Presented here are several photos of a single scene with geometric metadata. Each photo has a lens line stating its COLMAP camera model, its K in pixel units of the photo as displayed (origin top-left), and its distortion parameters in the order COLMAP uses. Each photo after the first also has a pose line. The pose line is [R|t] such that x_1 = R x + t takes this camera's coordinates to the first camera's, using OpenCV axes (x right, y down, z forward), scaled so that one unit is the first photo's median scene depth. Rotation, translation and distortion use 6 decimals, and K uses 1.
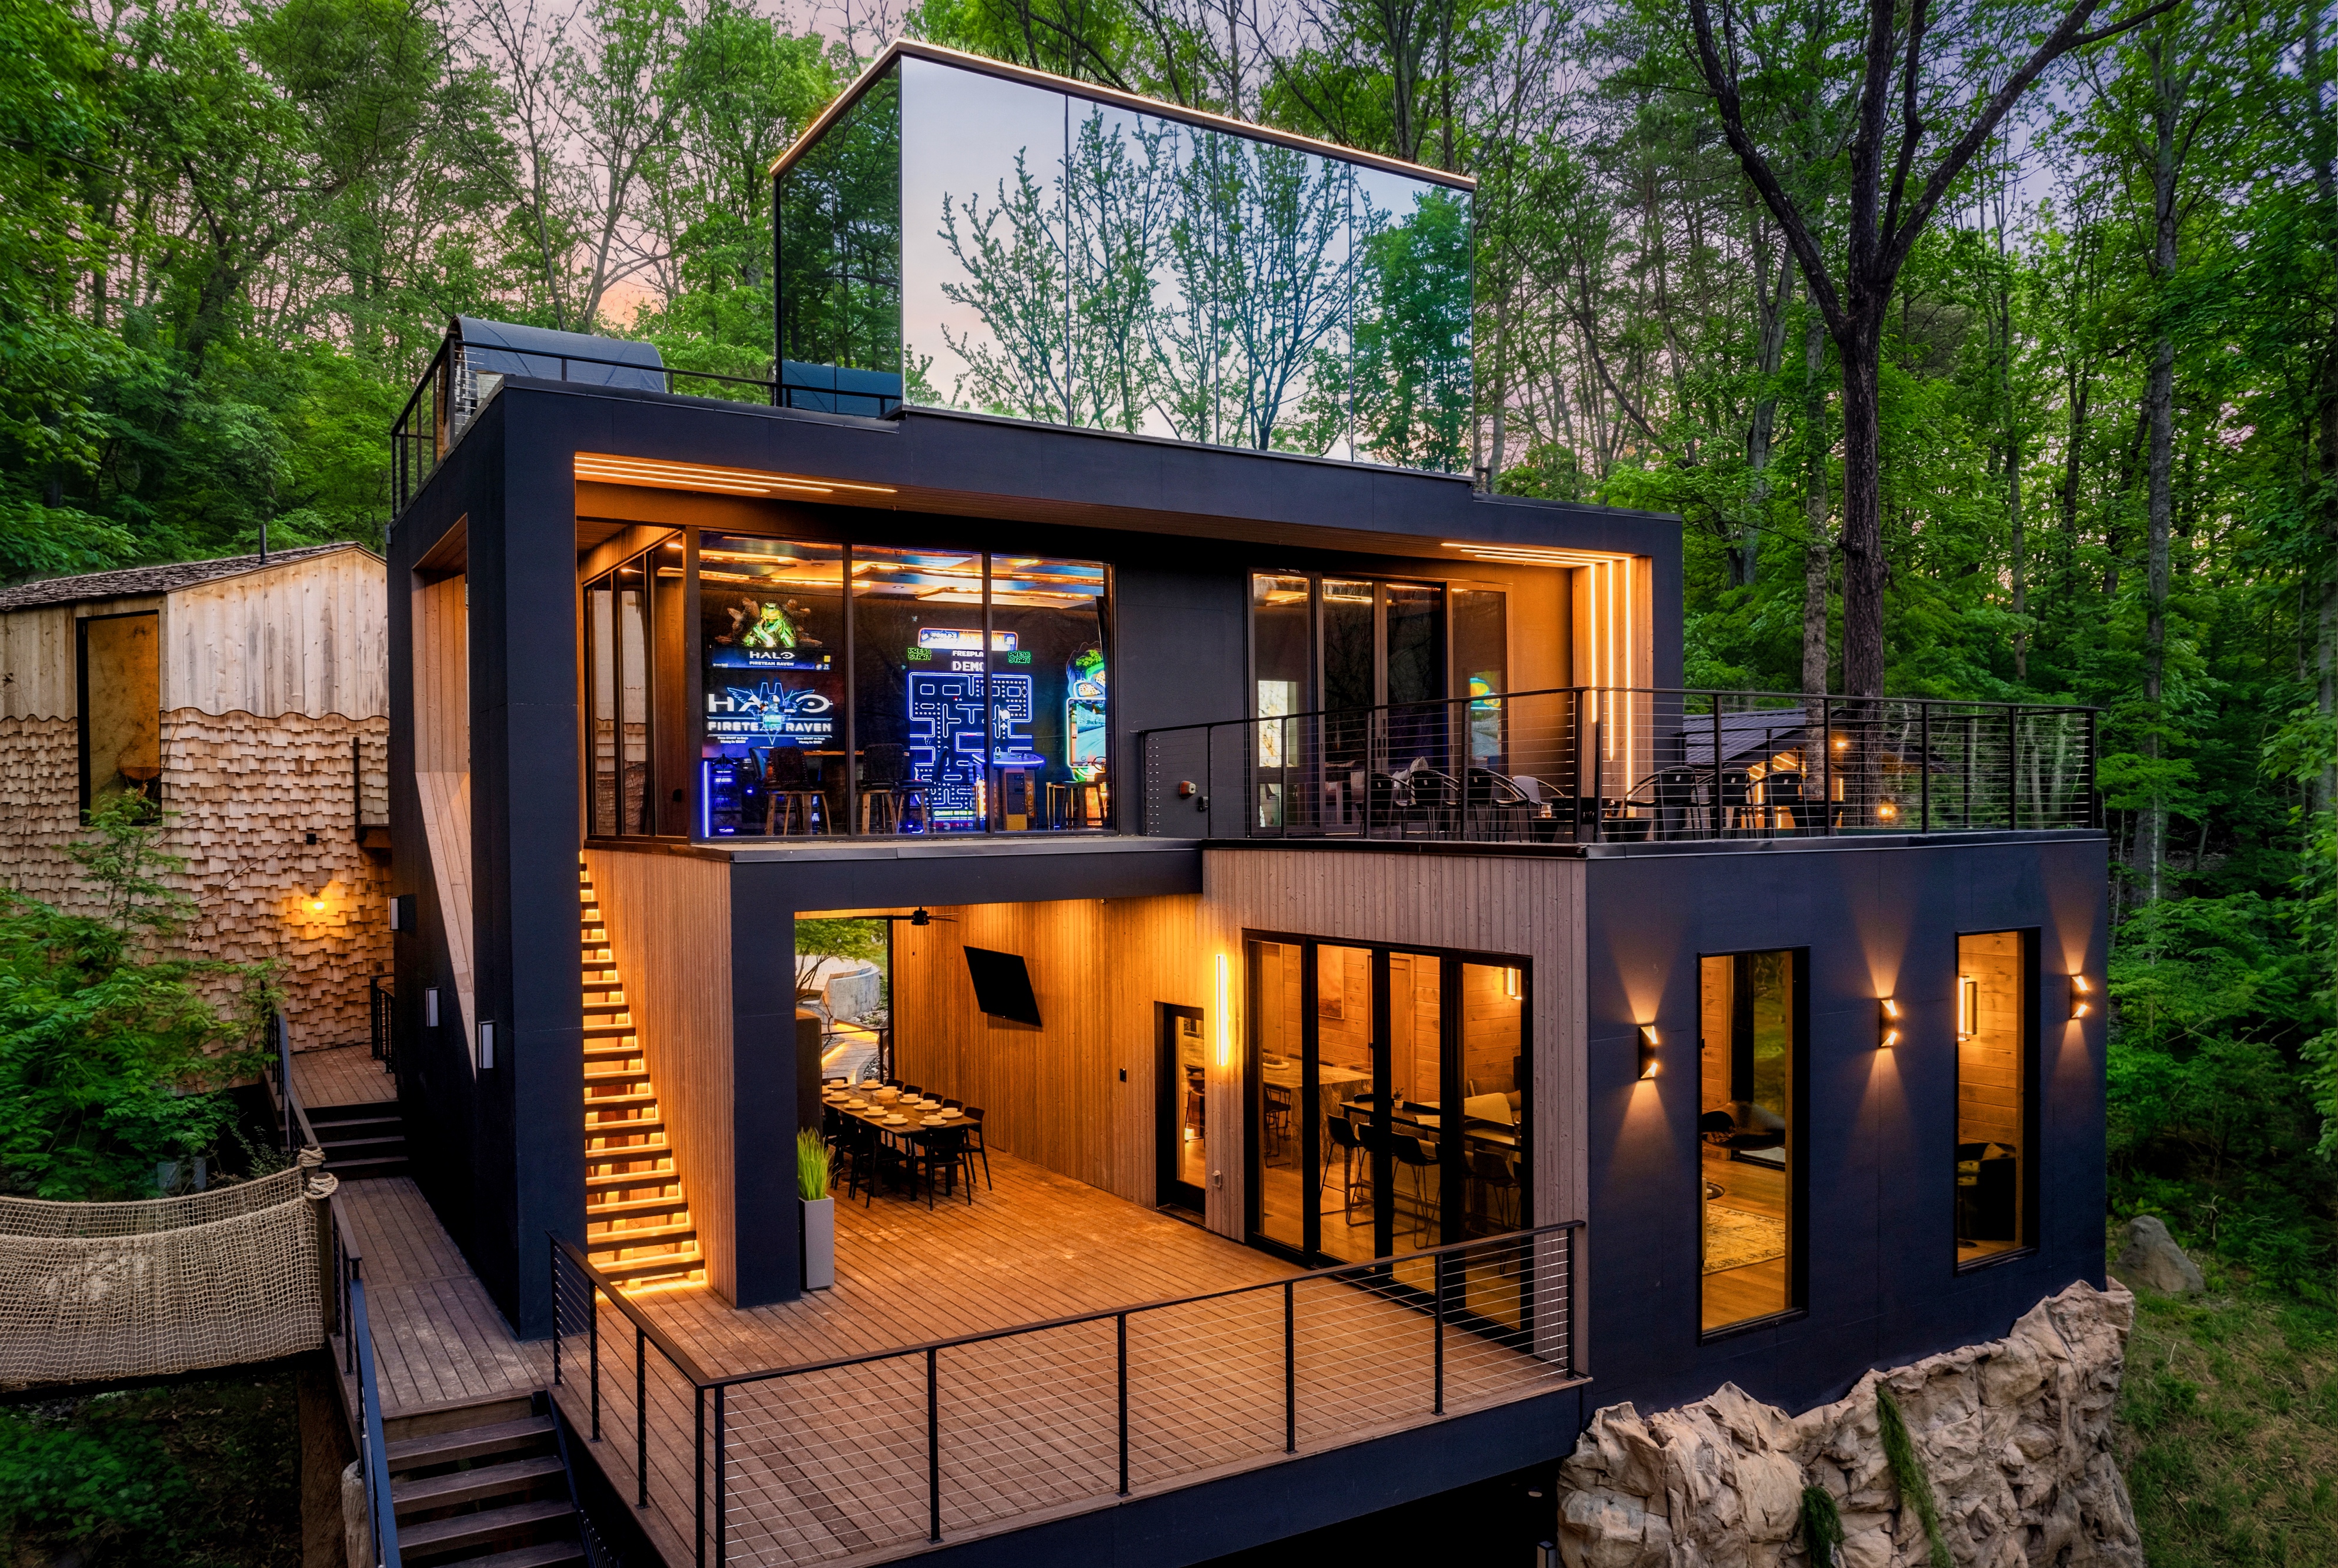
lens RADIAL K [[1660.1, 0, 1161.2], [0, 1660.1, 806.1], [0, 0, 1]] dist [-0.028529, -0.004894]
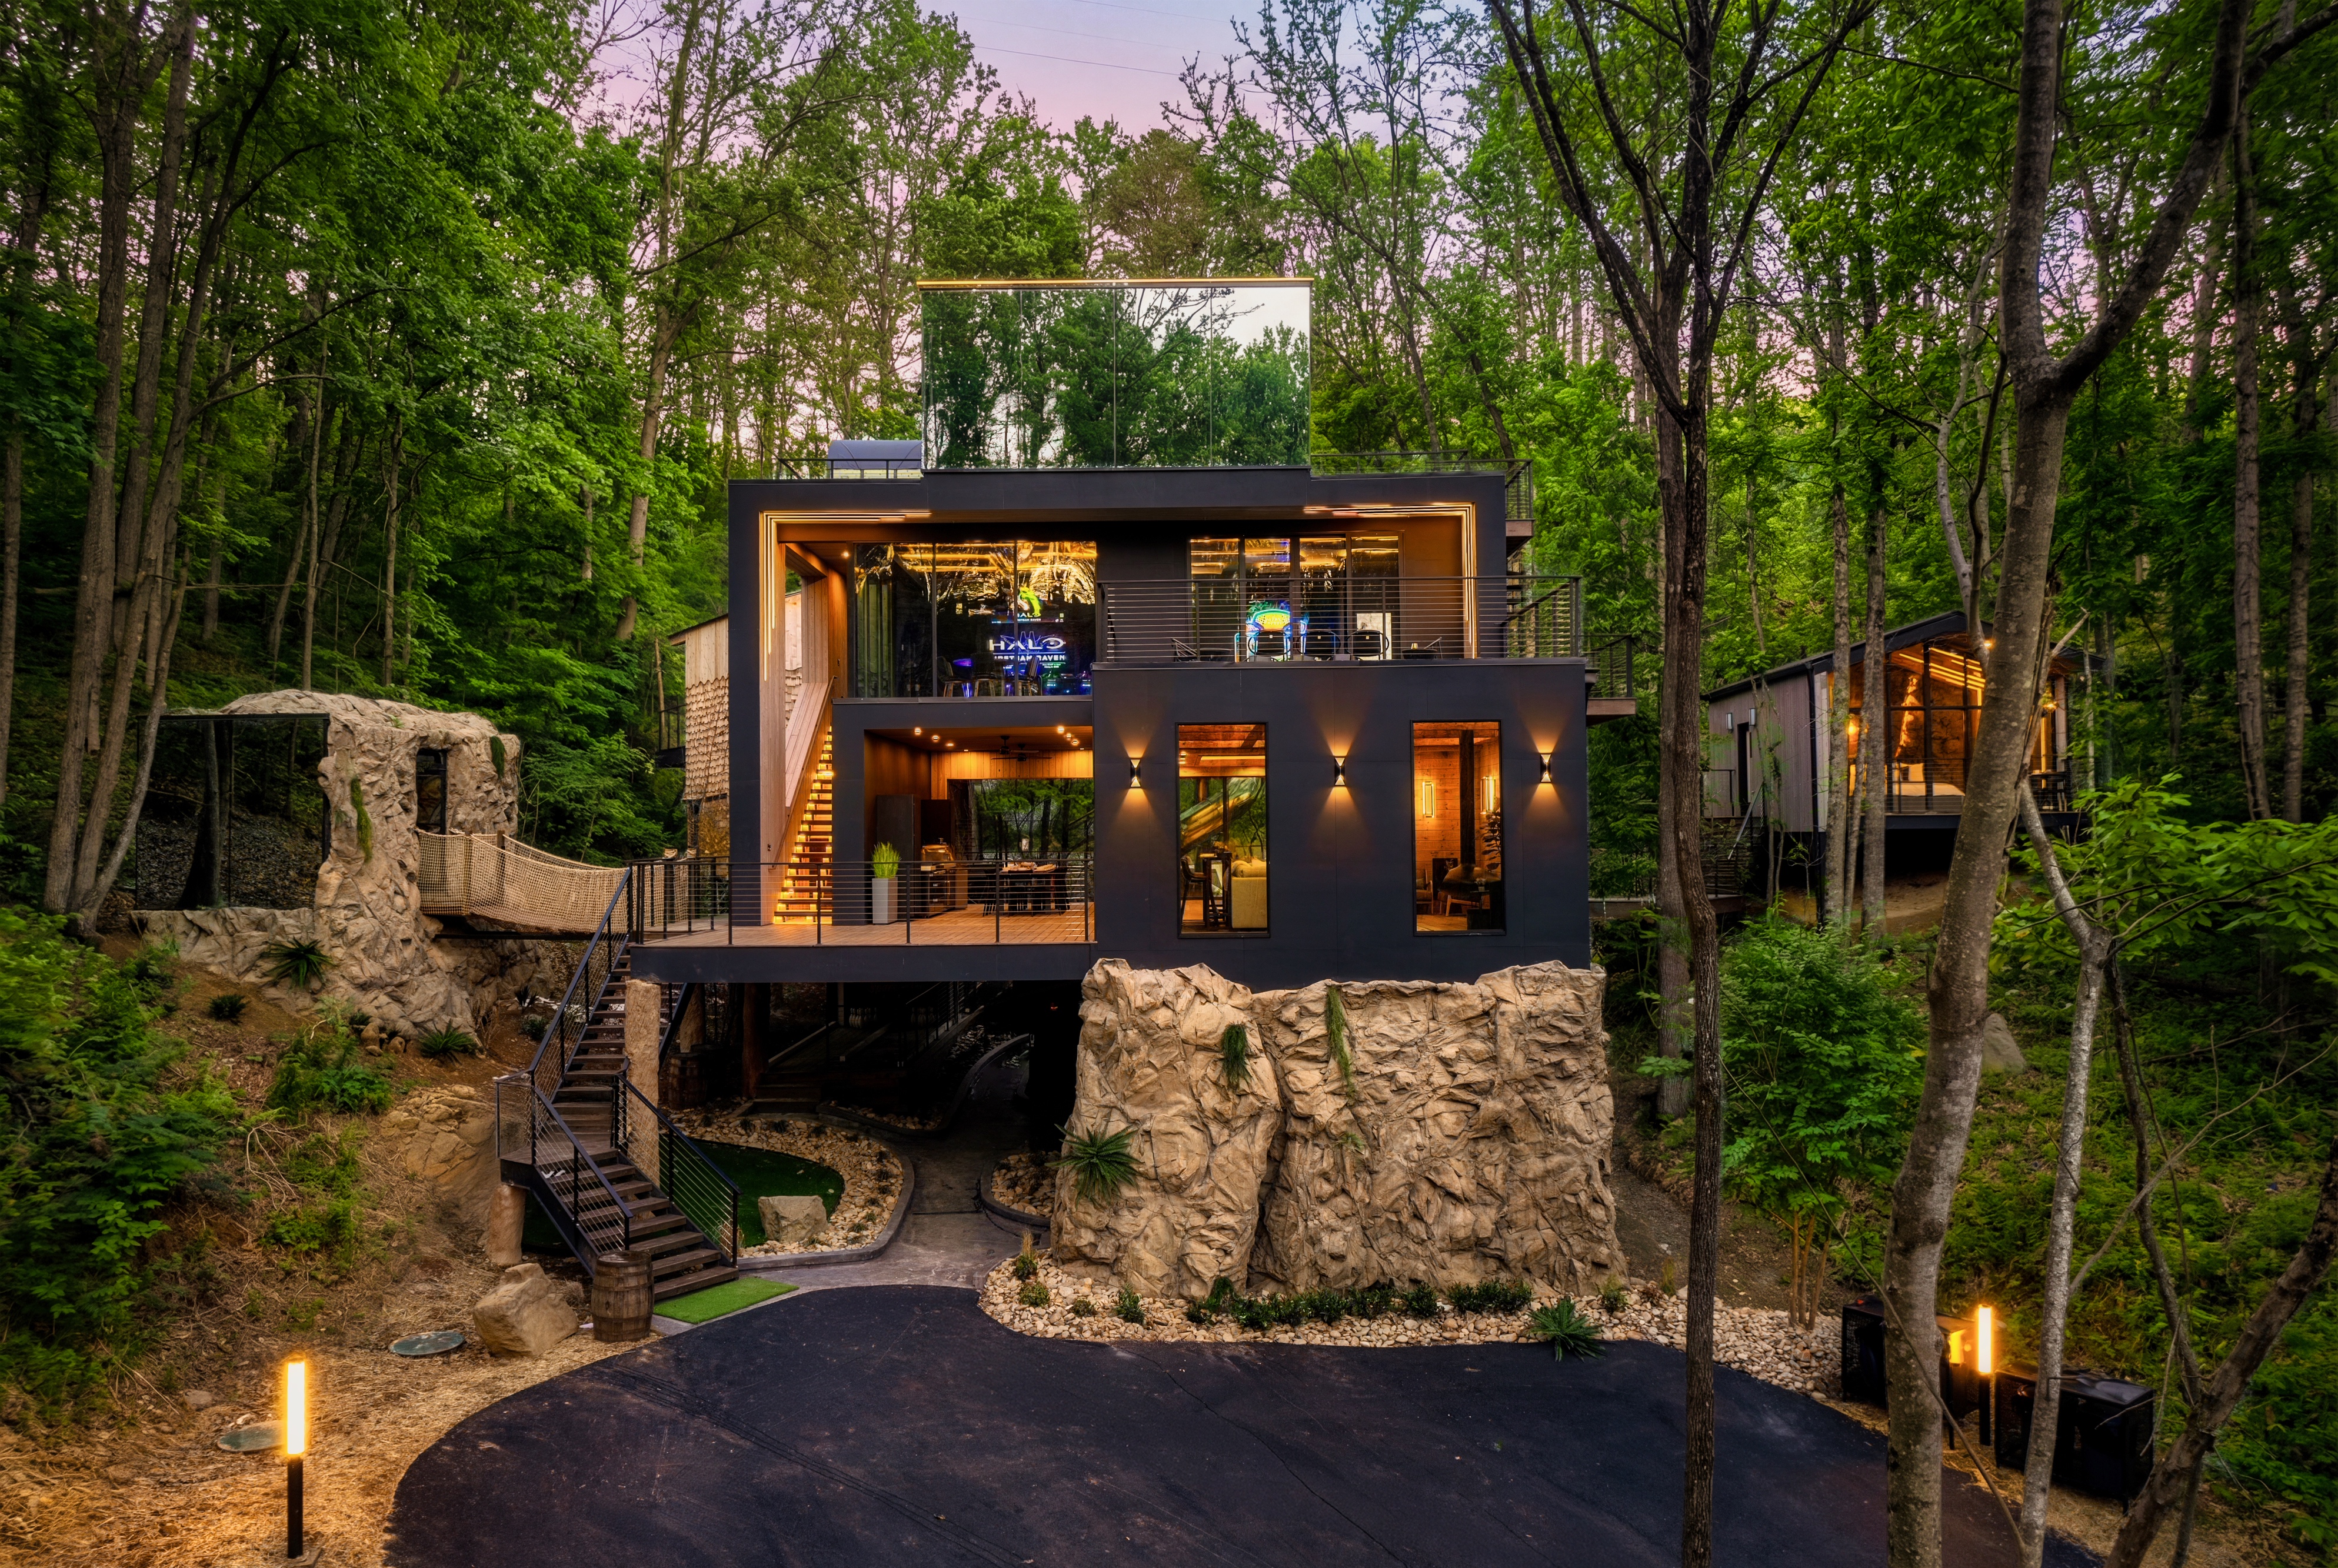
lens RADIAL K [[1660.0, 0, 1173.8], [0, 1660.0, 777.9], [0, 0, 1]] dist [-0.028529, -0.004894]
pose [[0.850554, -0.015831, -0.525649, 1.149072], [0.000967, 0.999592, -0.028540, 0.180887], [0.525886, 0.023766, 0.850223, -0.500205]]
